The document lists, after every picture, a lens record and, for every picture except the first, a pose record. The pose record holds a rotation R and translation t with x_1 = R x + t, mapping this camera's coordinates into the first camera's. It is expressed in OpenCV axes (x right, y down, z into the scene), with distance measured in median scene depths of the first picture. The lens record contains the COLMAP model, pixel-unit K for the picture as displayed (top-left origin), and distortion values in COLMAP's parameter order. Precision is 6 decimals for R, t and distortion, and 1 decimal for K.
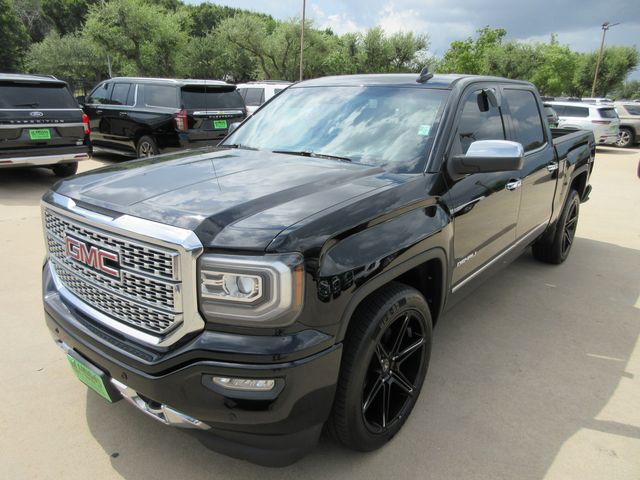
lens RADIAL K [[481.3, 0, 320.0], [0, 481.3, 240.0], [0, 0, 1]] dist [-0.002350, 0.001856]
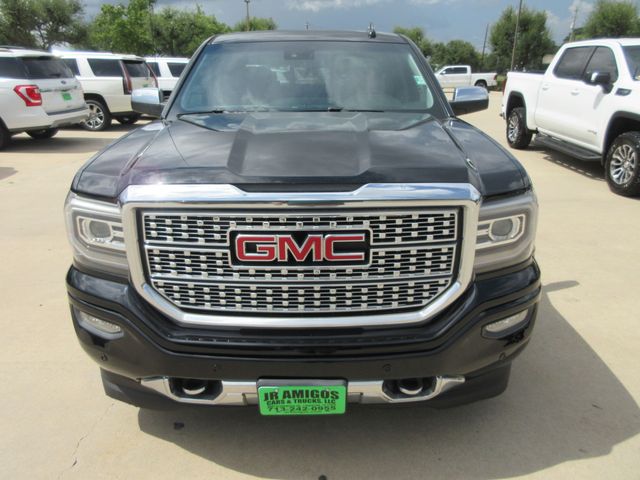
lens RADIAL K [[481.3, 0, 320.0], [0, 481.3, 240.0], [0, 0, 1]] dist [-0.002350, 0.001856]
pose [[0.779190, -0.229274, 0.583350, -0.969868], [0.195929, 0.973153, 0.120772, -0.073912], [-0.595378, 0.020191, 0.803192, 0.374492]]
